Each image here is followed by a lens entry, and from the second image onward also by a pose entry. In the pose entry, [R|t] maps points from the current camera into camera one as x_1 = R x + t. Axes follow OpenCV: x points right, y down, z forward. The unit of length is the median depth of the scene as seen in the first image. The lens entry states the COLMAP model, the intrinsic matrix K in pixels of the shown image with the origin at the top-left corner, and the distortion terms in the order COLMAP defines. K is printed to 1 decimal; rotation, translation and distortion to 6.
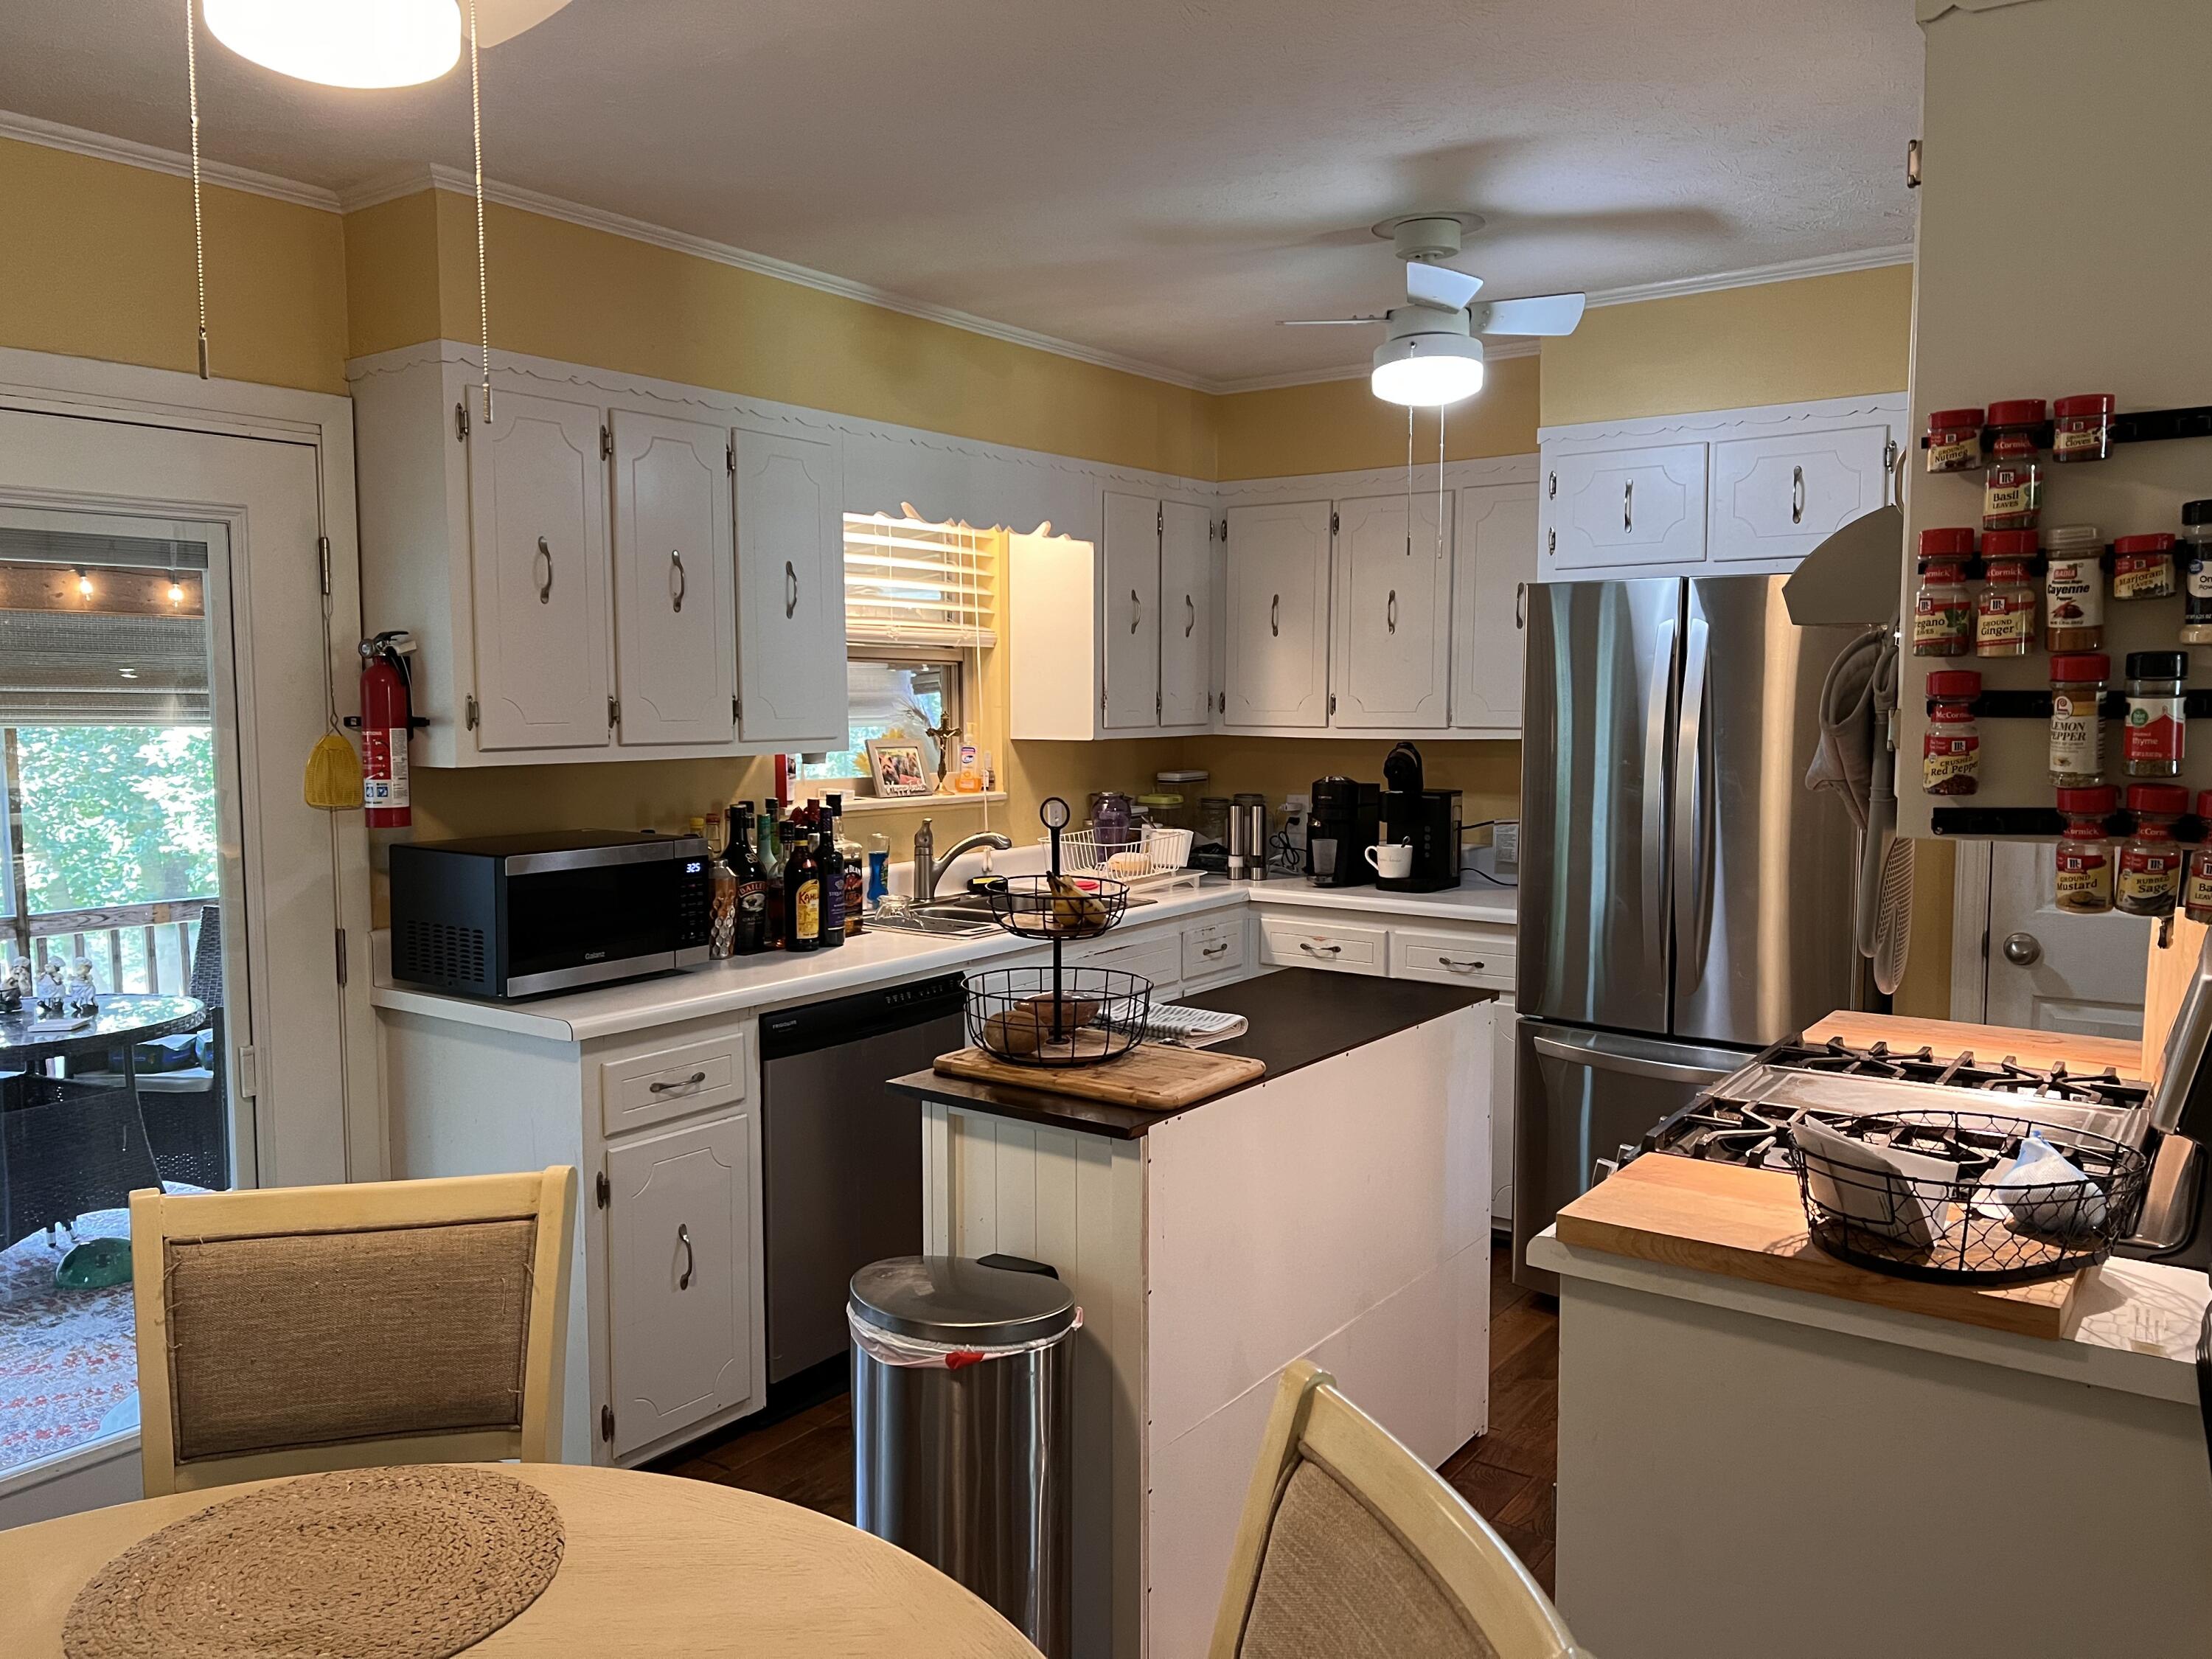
lens RADIAL K [[1665.2, 0, 1109.2], [0, 1665.2, 826.1], [0, 0, 1]] dist [0.053255, -0.058311]
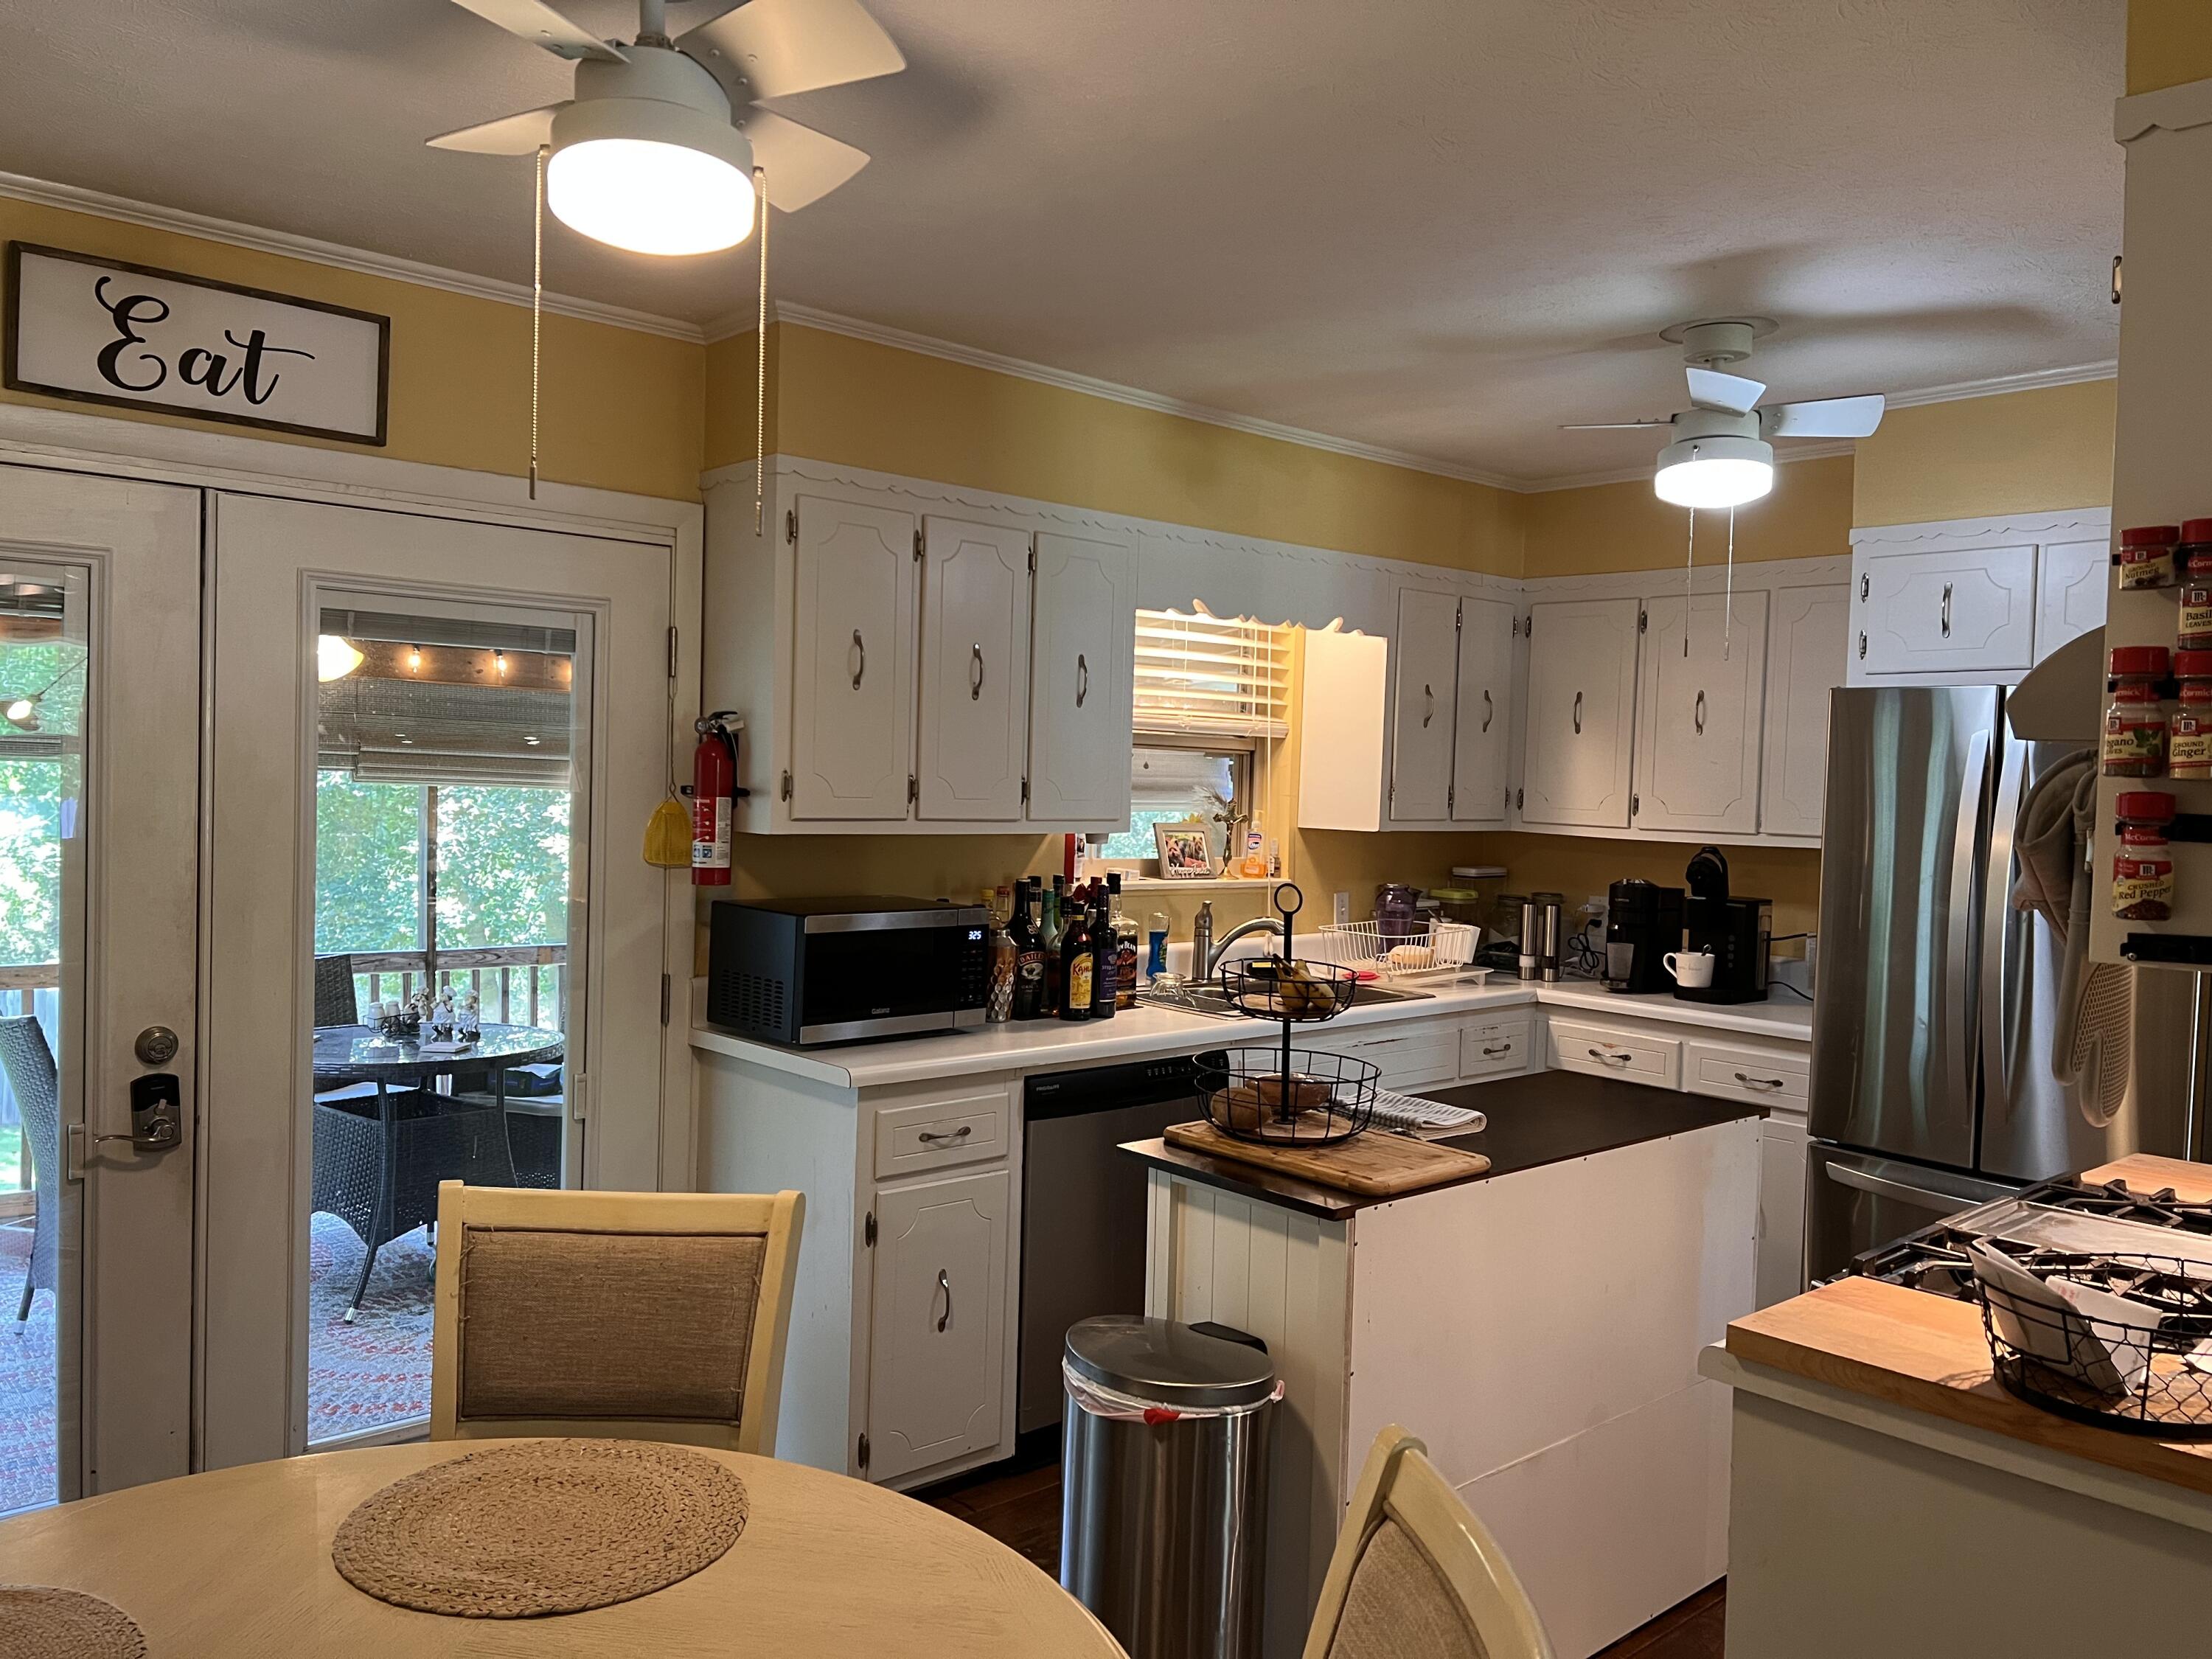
lens RADIAL K [[1665.2, 0, 1111.8], [0, 1665.2, 829.7], [0, 0, 1]] dist [0.053255, -0.058311]
pose [[0.977990, 0.038981, -0.204977, 0.057673], [-0.049328, 0.997741, -0.045611, 0.001473], [0.202735, 0.054718, 0.977704, -0.034170]]
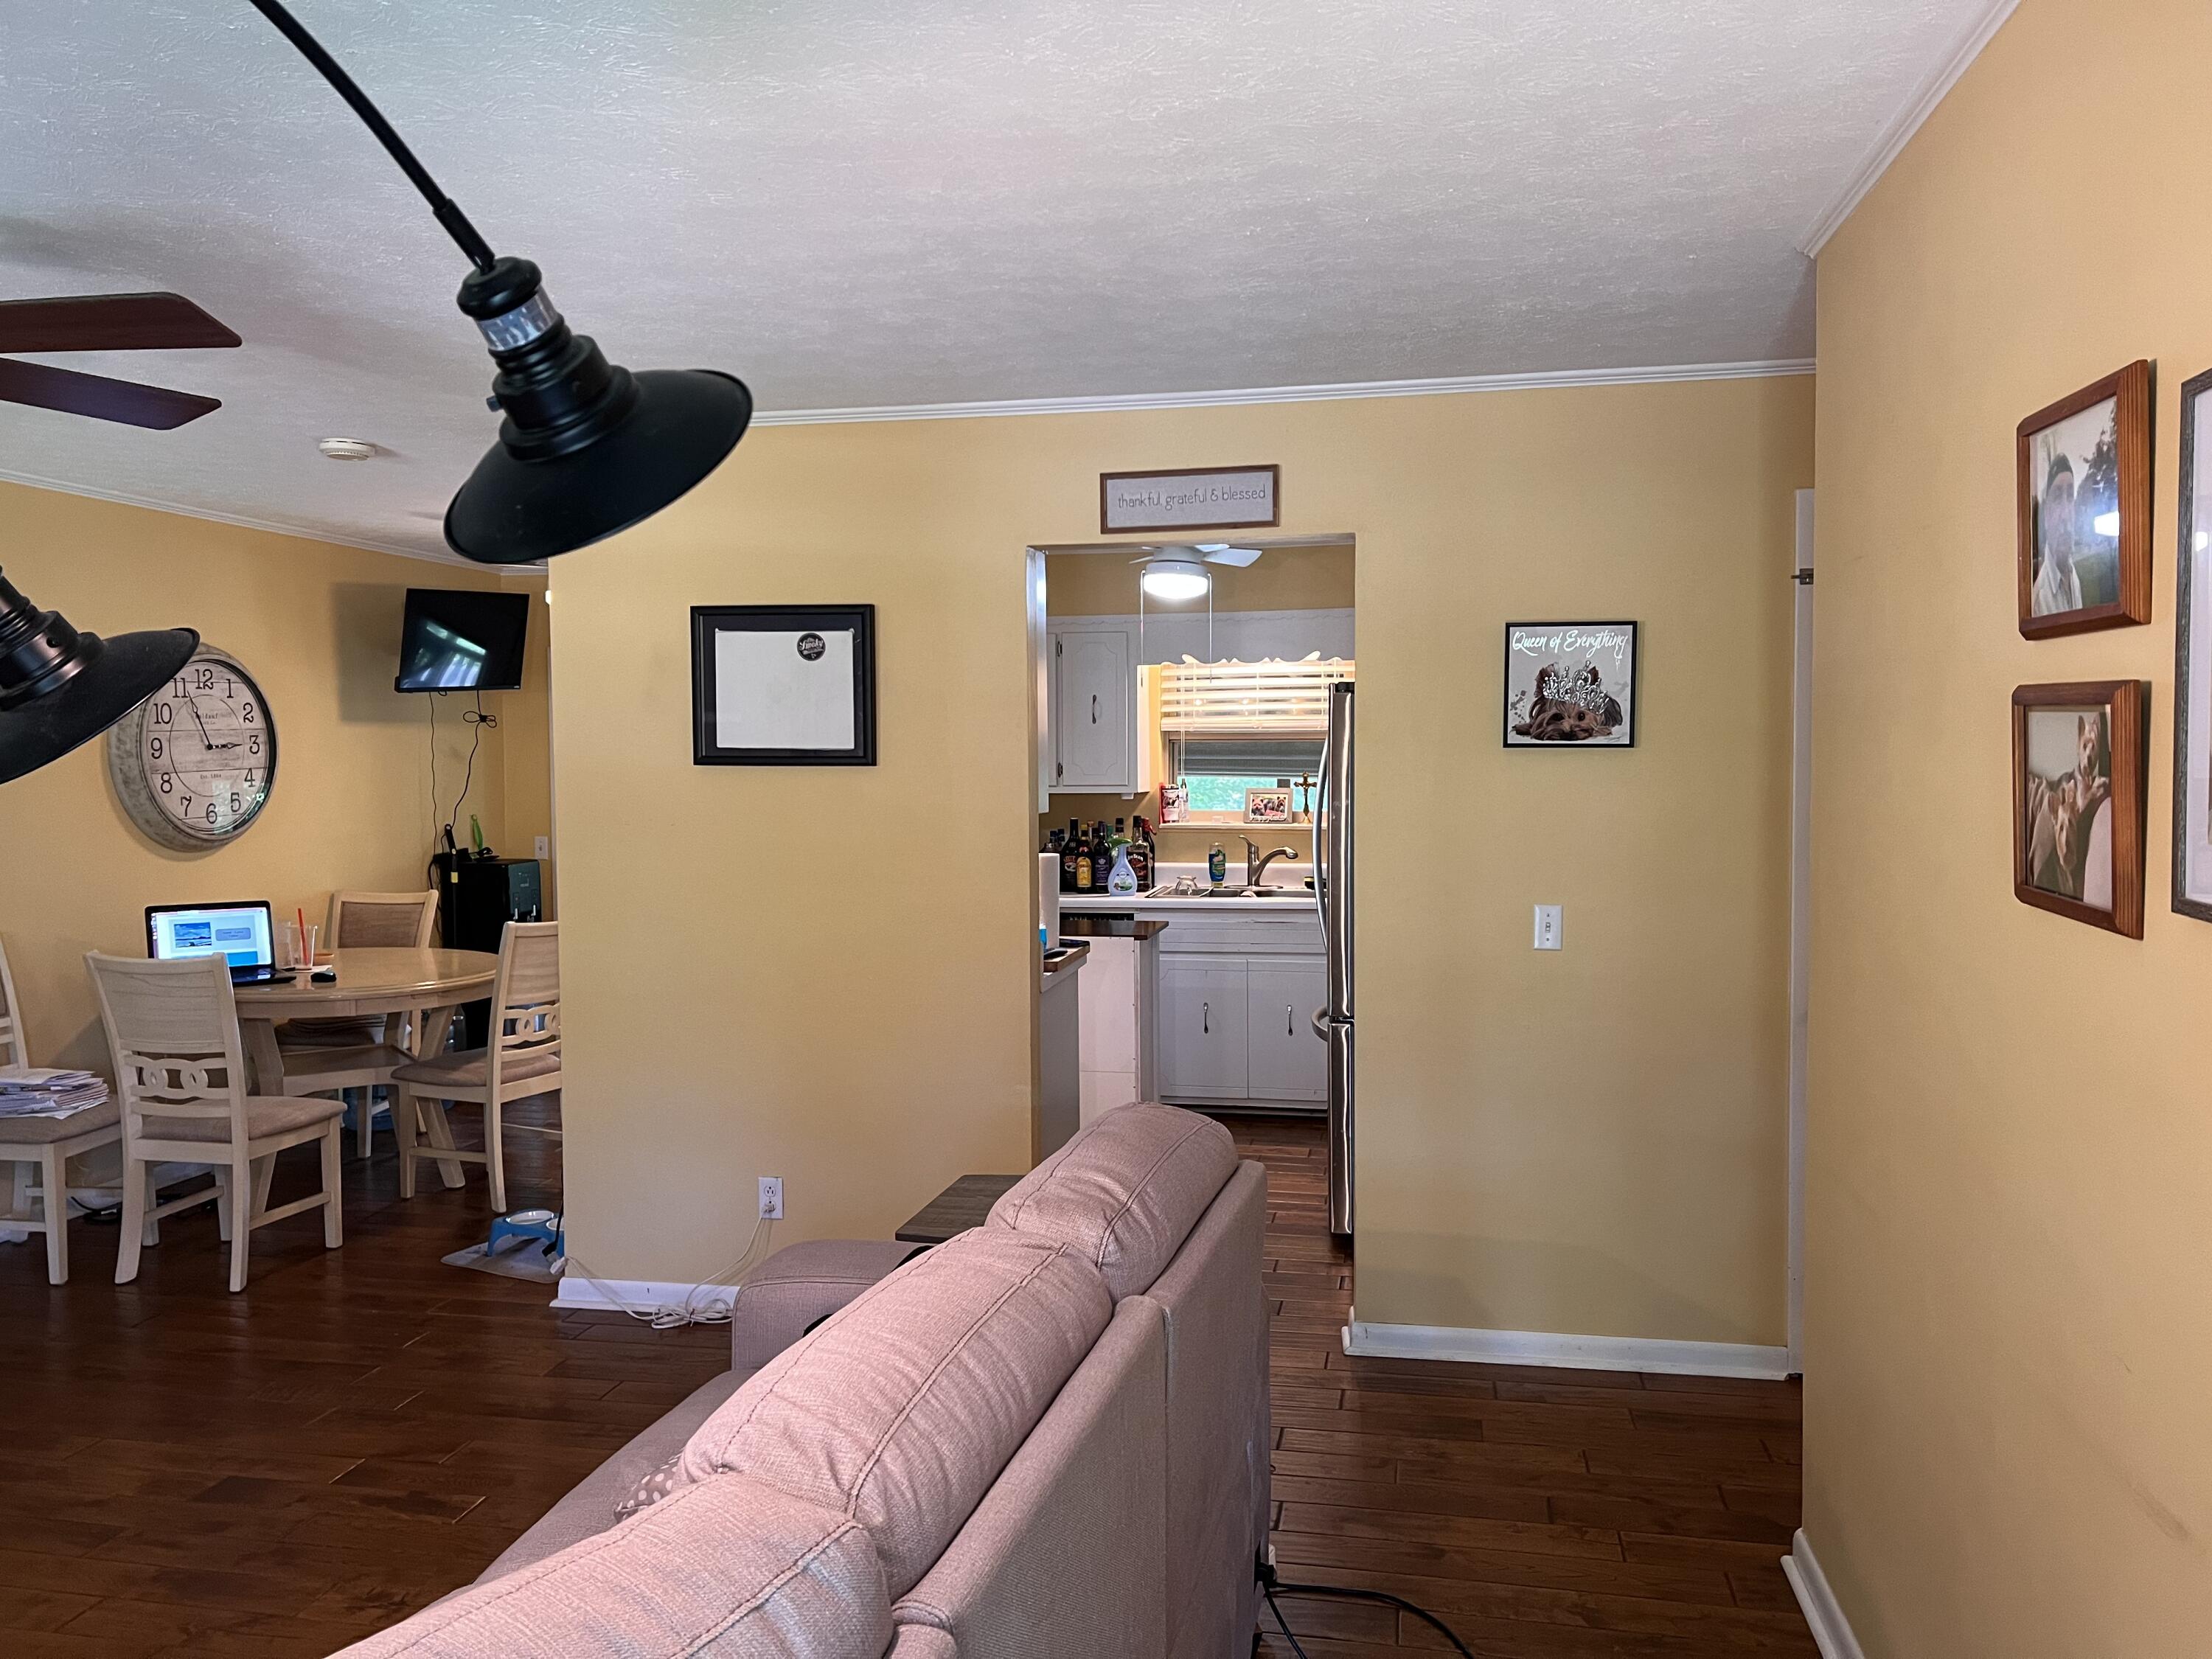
lens RADIAL K [[1665.2, 0, 1110.8], [0, 1665.2, 820.6], [0, 0, 1]] dist [0.053255, -0.058311]
pose [[0.416597, 0.033366, -0.908479, 1.842629], [-0.068242, 0.997654, 0.005348, -0.026012], [0.906526, 0.059768, 0.417897, 0.242815]]
